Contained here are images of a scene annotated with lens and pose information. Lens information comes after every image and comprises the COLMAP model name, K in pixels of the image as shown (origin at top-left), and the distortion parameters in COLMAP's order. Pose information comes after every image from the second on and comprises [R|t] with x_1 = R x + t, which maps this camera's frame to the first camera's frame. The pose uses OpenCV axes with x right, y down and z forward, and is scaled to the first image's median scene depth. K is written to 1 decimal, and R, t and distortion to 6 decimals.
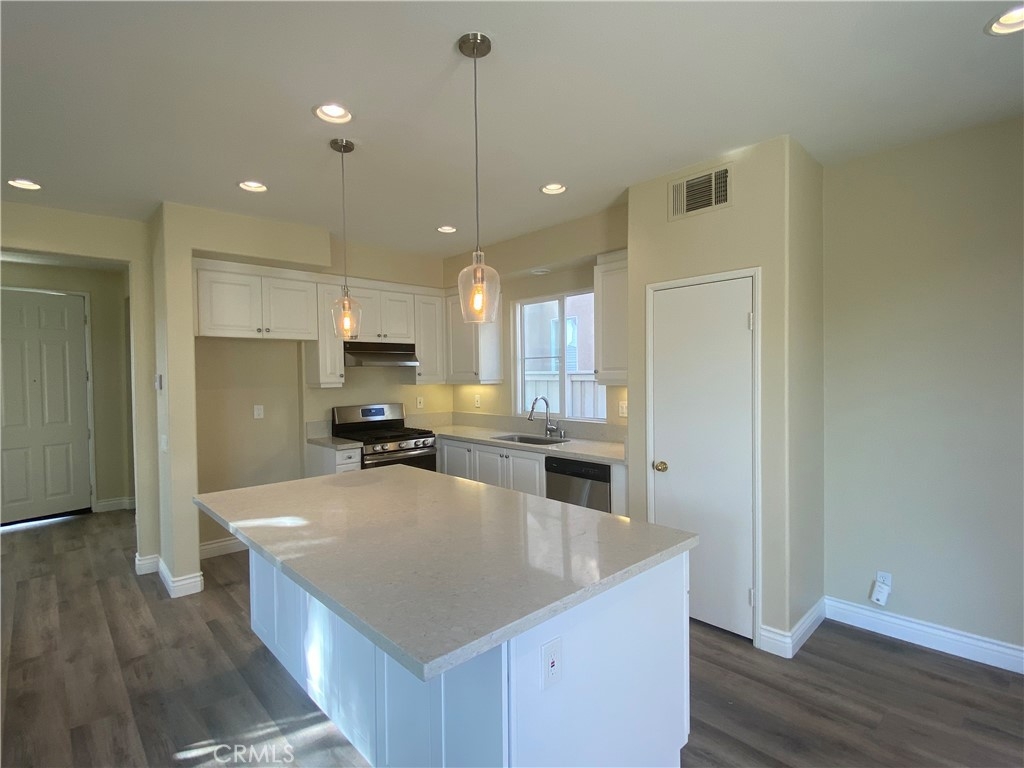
lens RADIAL K [[486.1, 0, 512.0], [0, 486.1, 384.0], [0, 0, 1]] dist [0.001299, -0.033986]
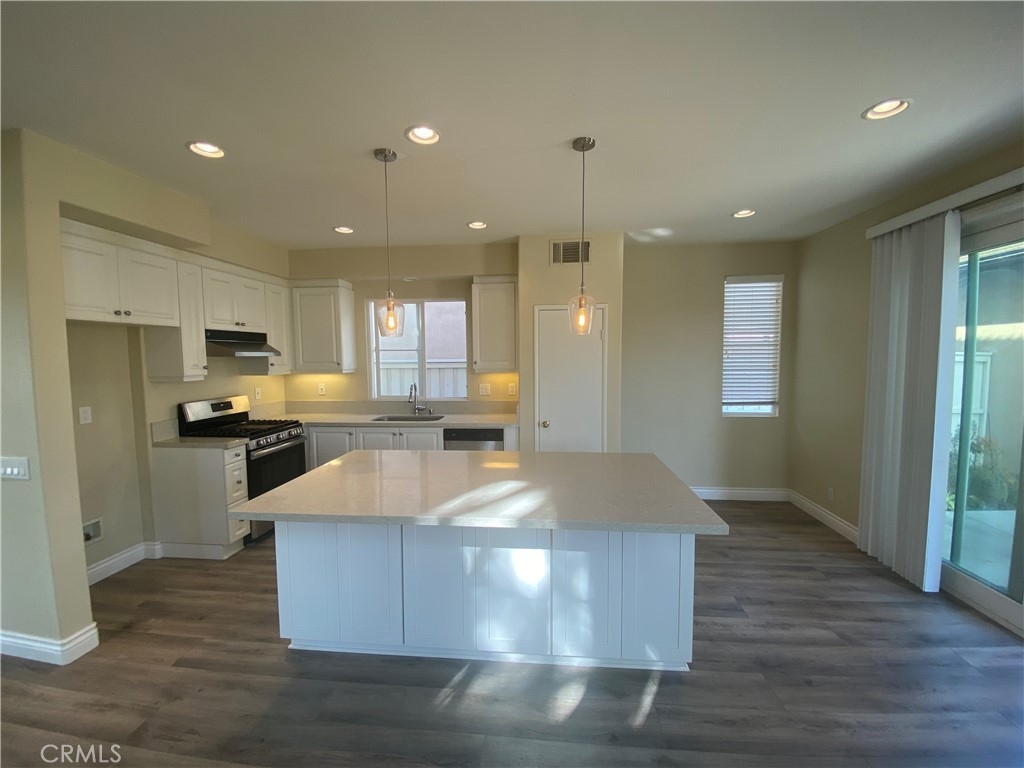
lens RADIAL K [[408.3, 0, 512.0], [0, 408.3, 384.0], [0, 0, 1]] dist [0.034038, -0.027896]
pose [[0.761338, -0.038688, 0.647199, -0.424030], [0.012818, 0.998921, 0.044635, -0.013780], [-0.648228, -0.025686, 0.761013, 0.053054]]
